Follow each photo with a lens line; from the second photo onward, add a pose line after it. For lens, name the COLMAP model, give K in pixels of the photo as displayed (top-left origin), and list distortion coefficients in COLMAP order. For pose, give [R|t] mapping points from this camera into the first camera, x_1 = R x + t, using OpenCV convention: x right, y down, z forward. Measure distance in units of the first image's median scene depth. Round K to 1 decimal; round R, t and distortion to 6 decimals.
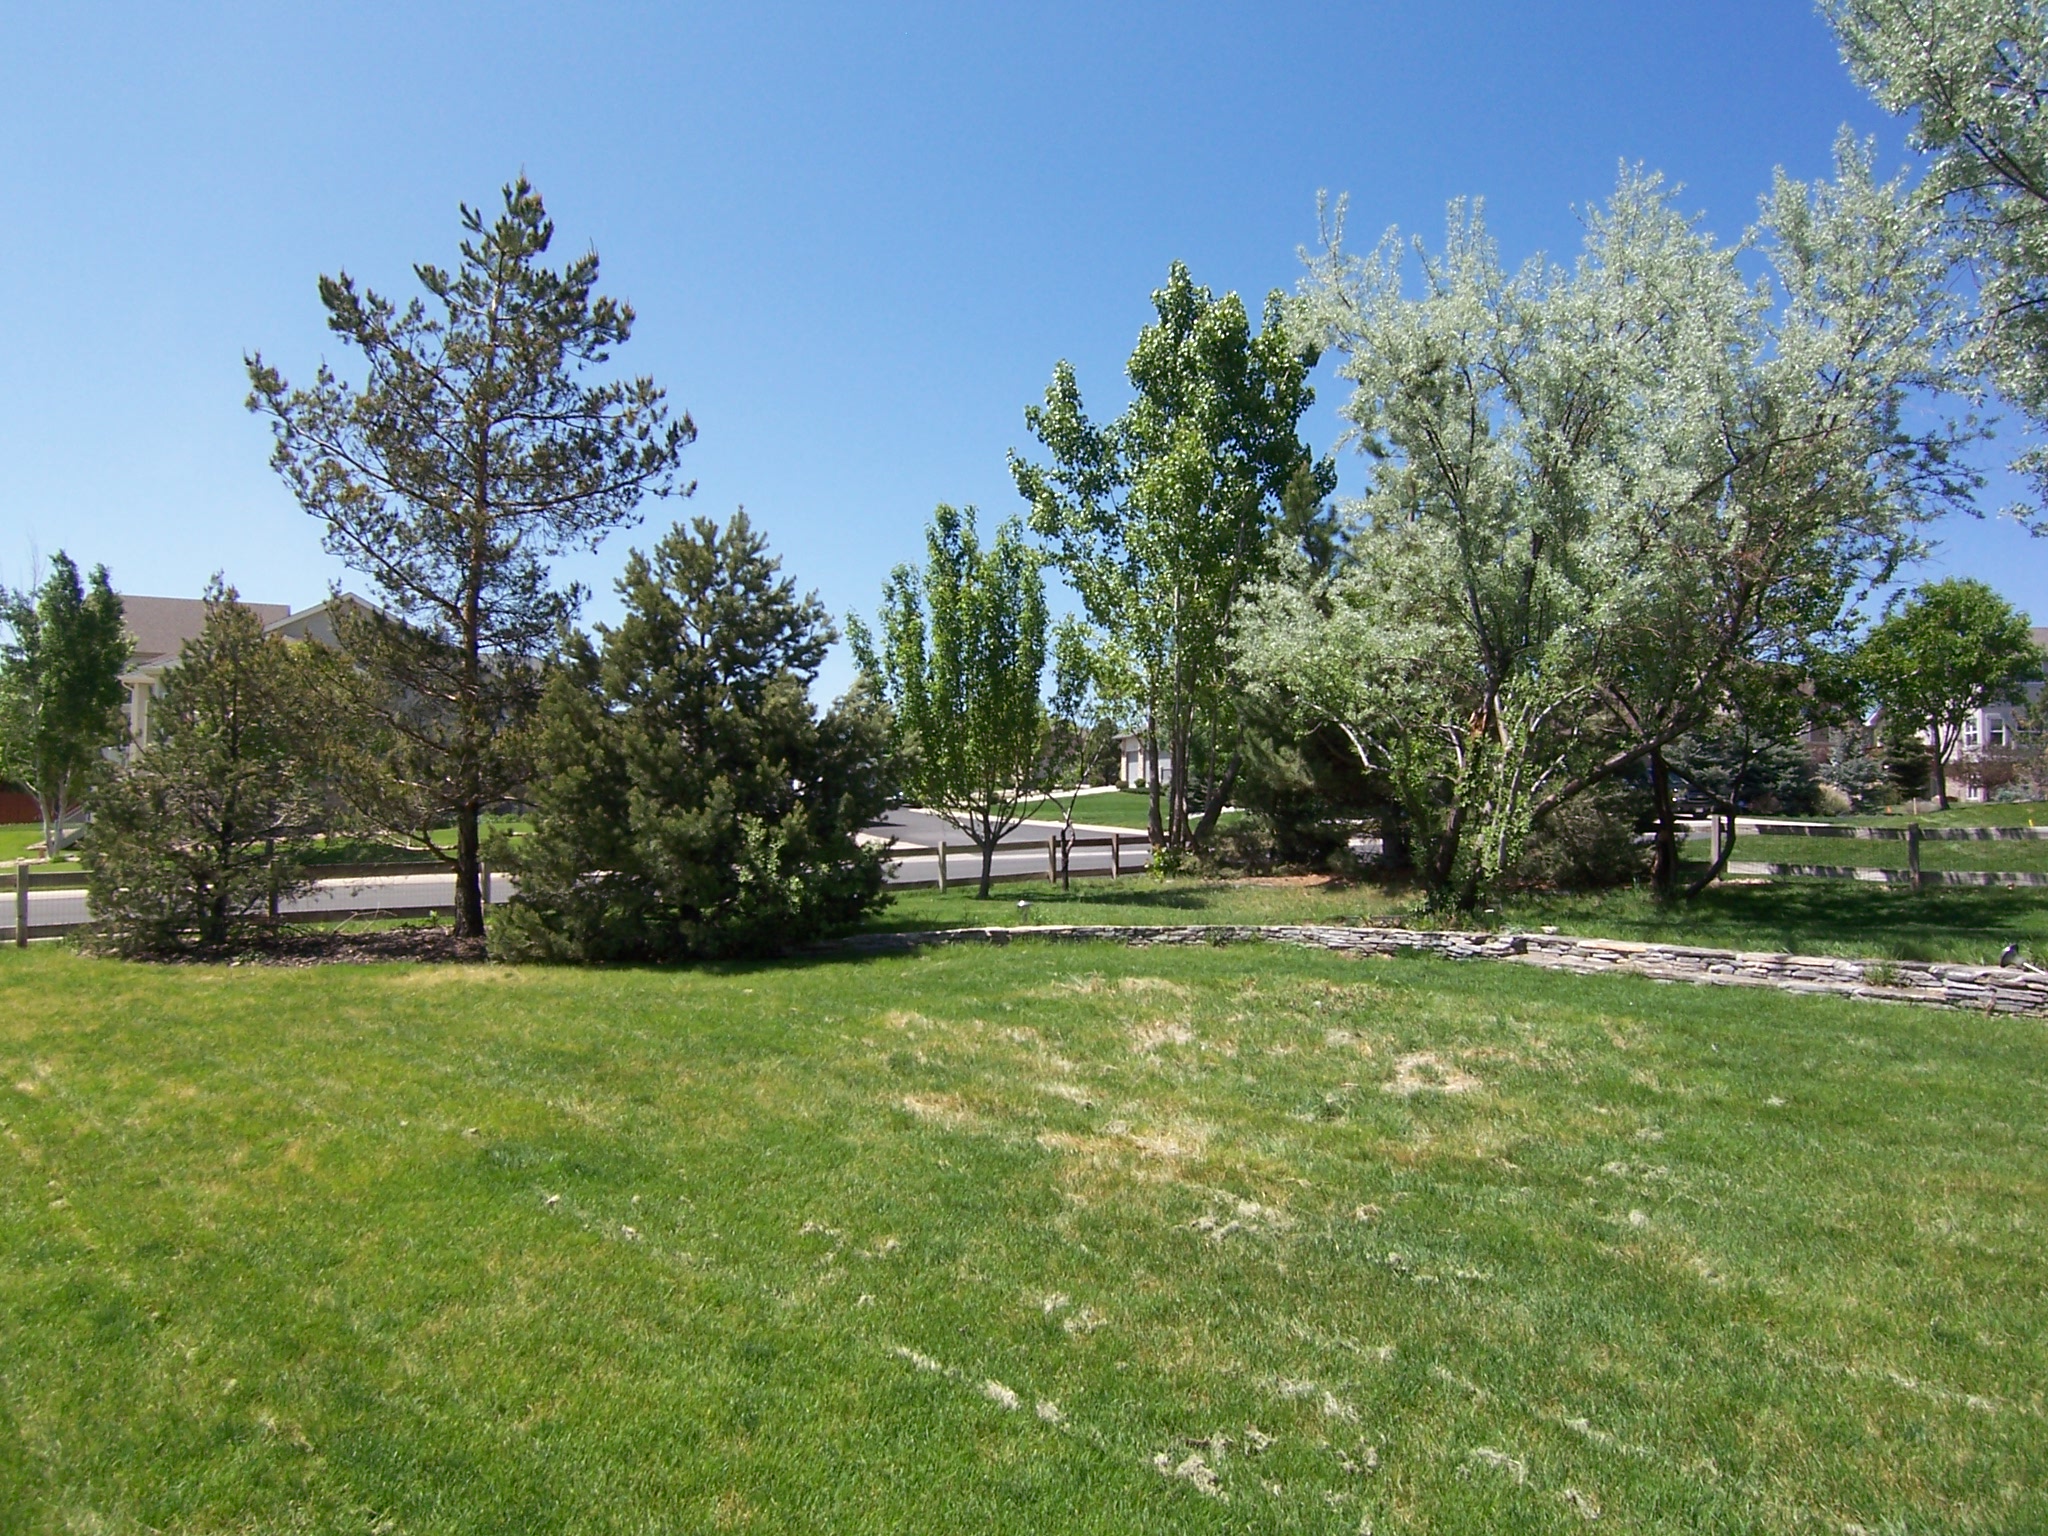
lens RADIAL K [[1288.0, 0, 1031.1], [0, 1288.0, 762.4], [0, 0, 1]] dist [-0.074676, 0.002850]
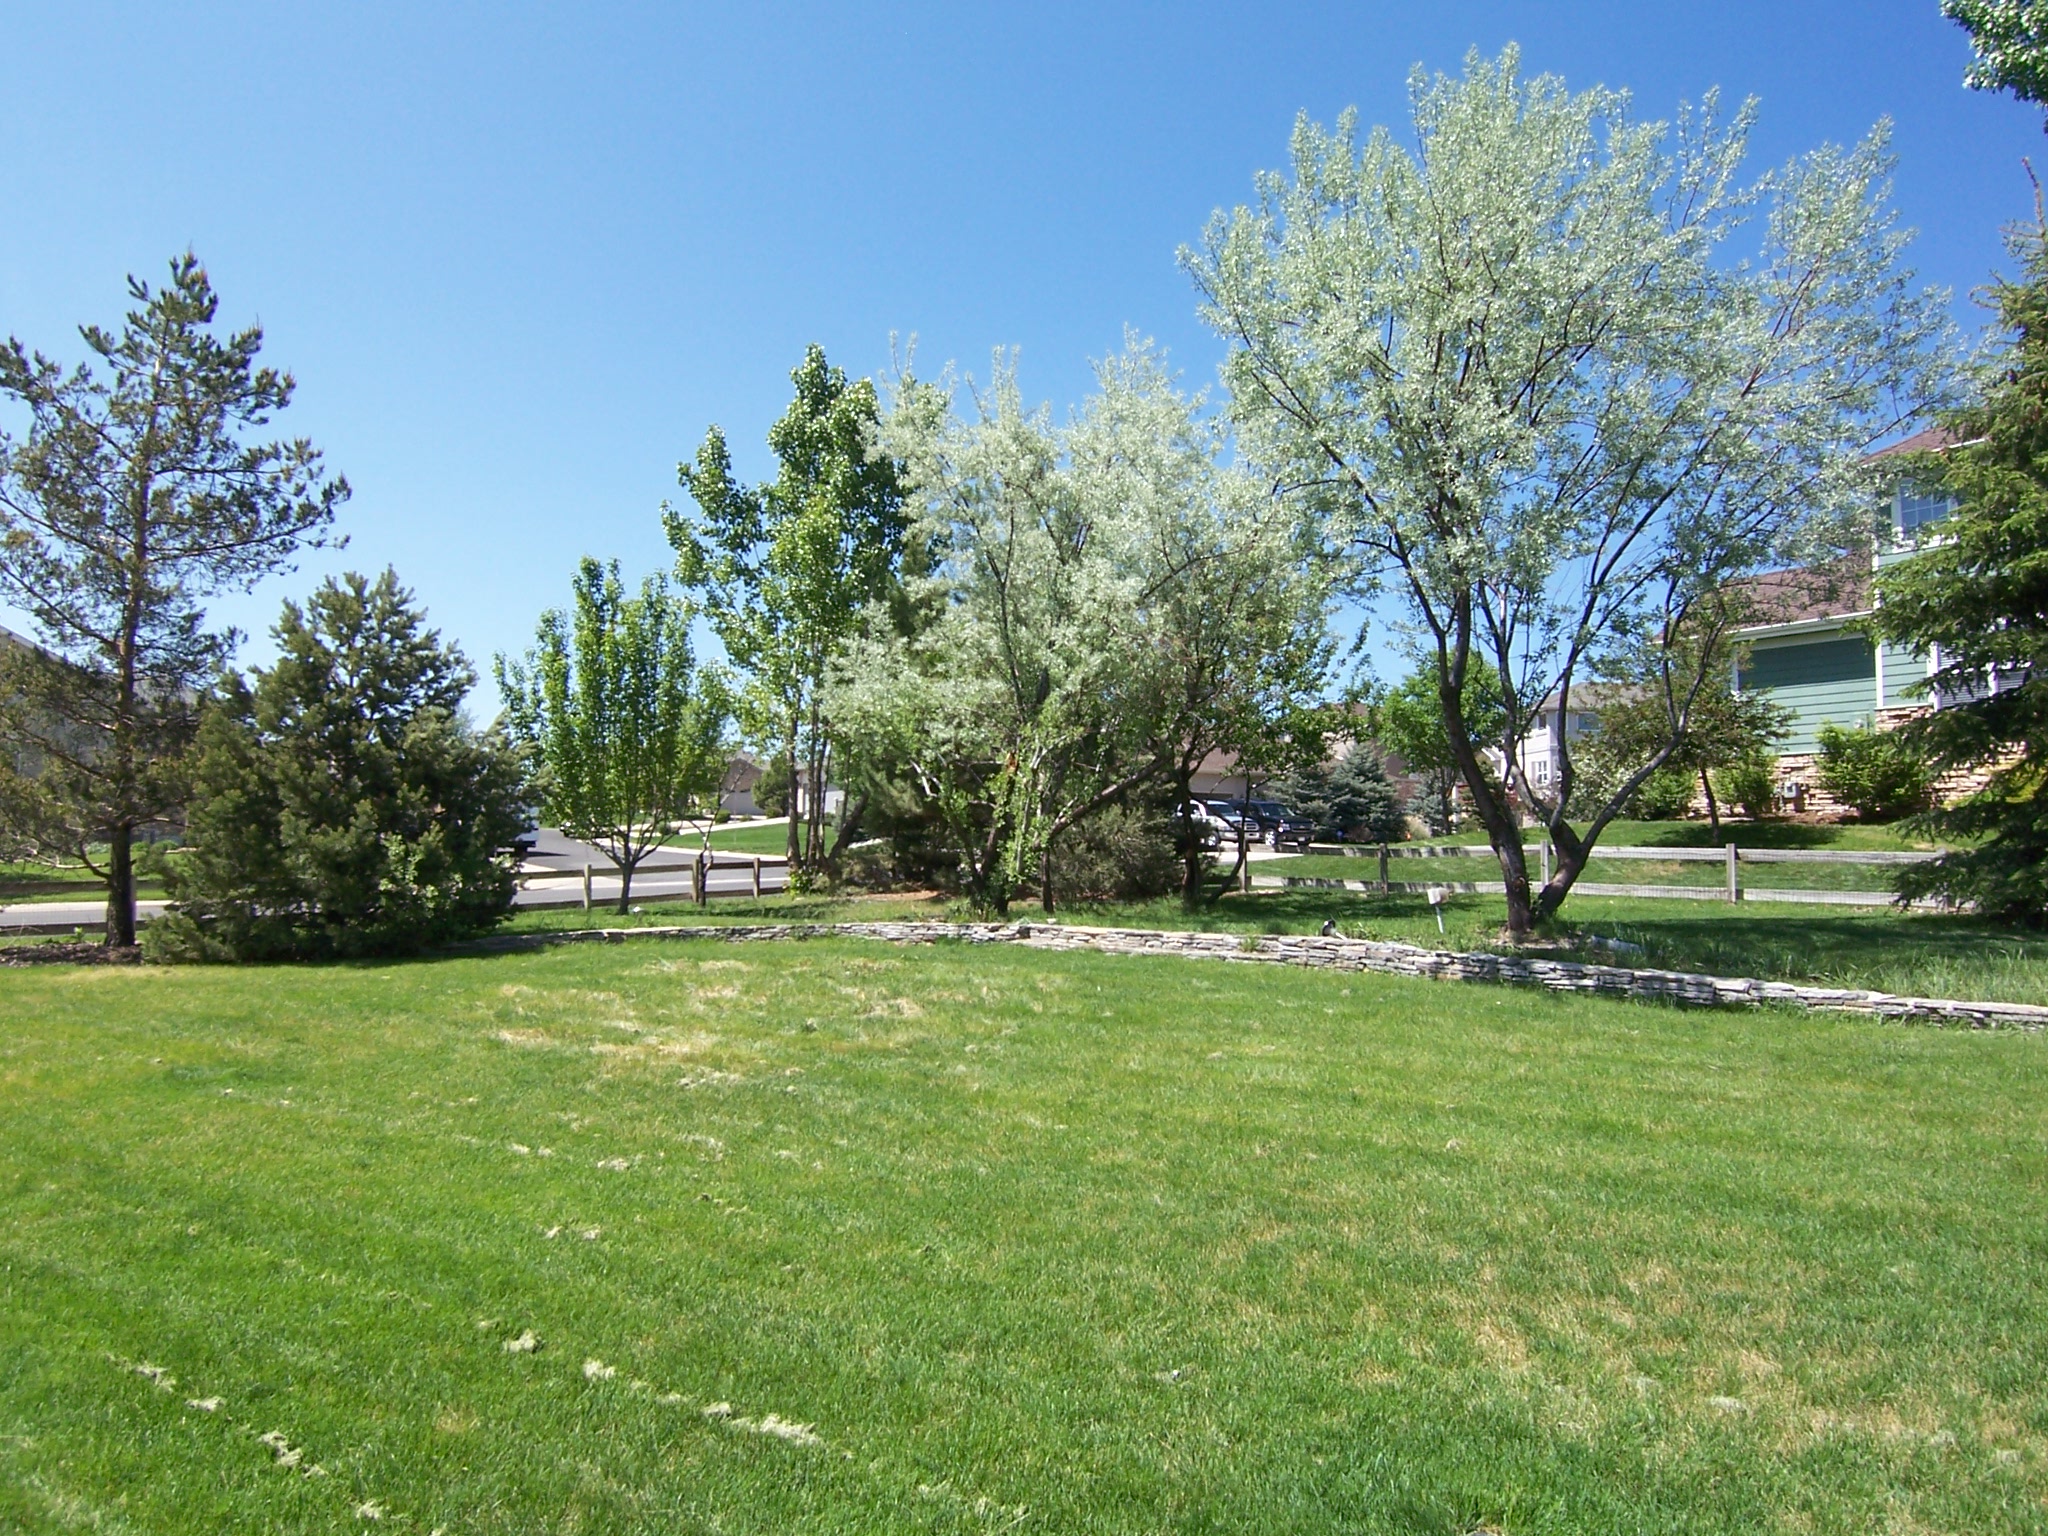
lens RADIAL K [[1288.0, 0, 1031.1], [0, 1288.0, 762.4], [0, 0, 1]] dist [-0.074676, 0.002850]
pose [[0.970983, 0.011805, 0.238859, 0.061048], [-0.005454, 0.999614, -0.027234, 0.004230], [-0.239088, 0.025141, 0.970672, -0.220902]]
